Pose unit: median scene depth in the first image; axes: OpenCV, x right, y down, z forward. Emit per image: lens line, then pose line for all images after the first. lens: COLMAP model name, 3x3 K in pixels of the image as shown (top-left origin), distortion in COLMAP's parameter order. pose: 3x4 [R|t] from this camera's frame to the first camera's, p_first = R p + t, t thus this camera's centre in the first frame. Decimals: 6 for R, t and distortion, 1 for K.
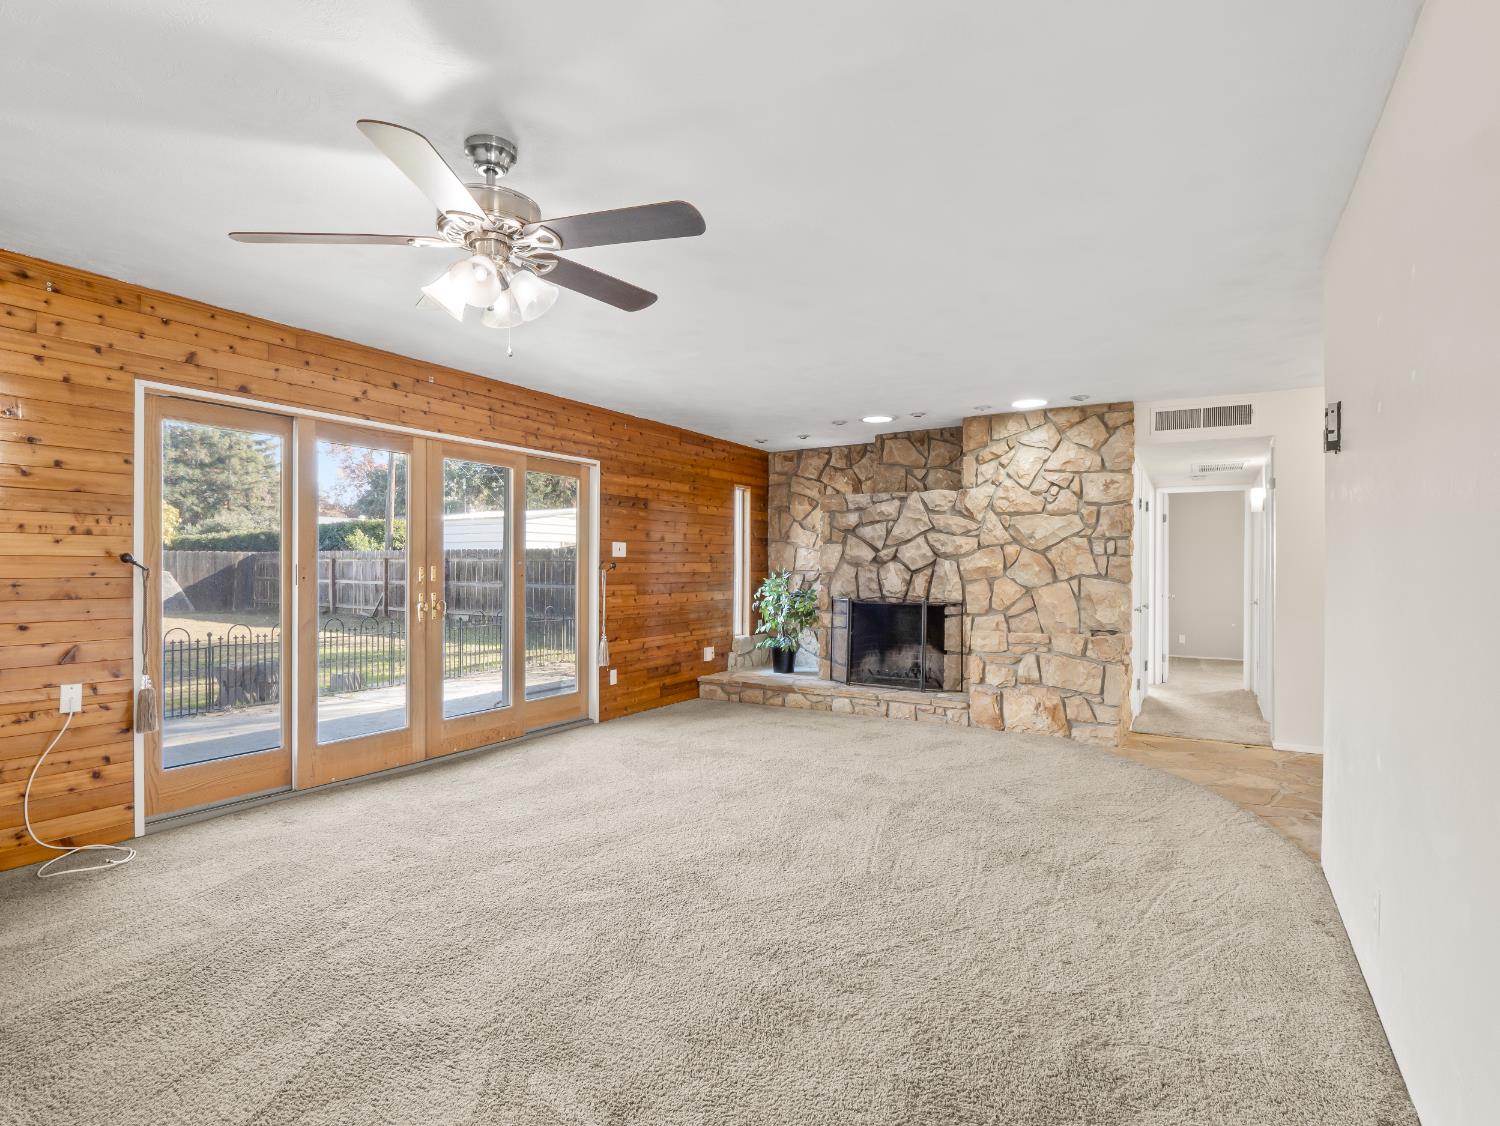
lens RADIAL K [[776.9, 0, 715.5], [0, 776.9, 571.8], [0, 0, 1]] dist [-0.002433, -0.000553]
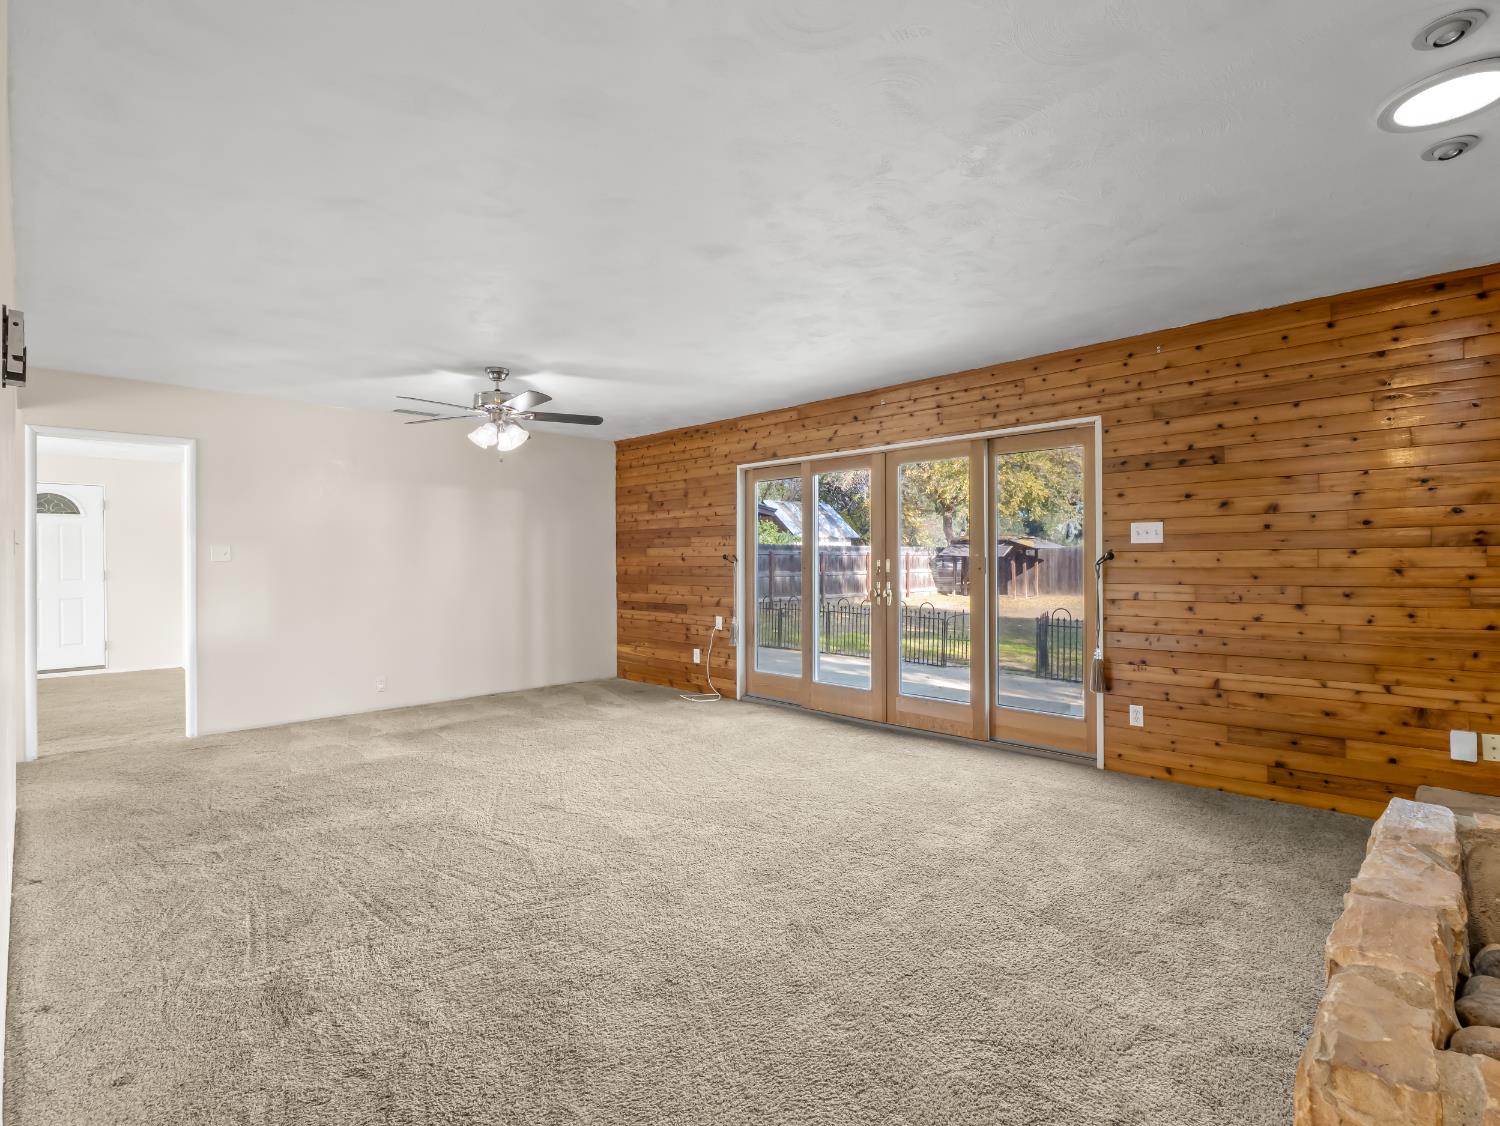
lens RADIAL K [[723.6, 0, 759.6], [0, 723.6, 563.3], [0, 0, 1]] dist [-0.009262, -0.000326]
pose [[-0.210050, 0.002401, -0.977688, 0.695406], [0.000017, 0.999997, 0.002453, -0.004051], [0.977691, 0.000498, -0.210049, 0.970904]]
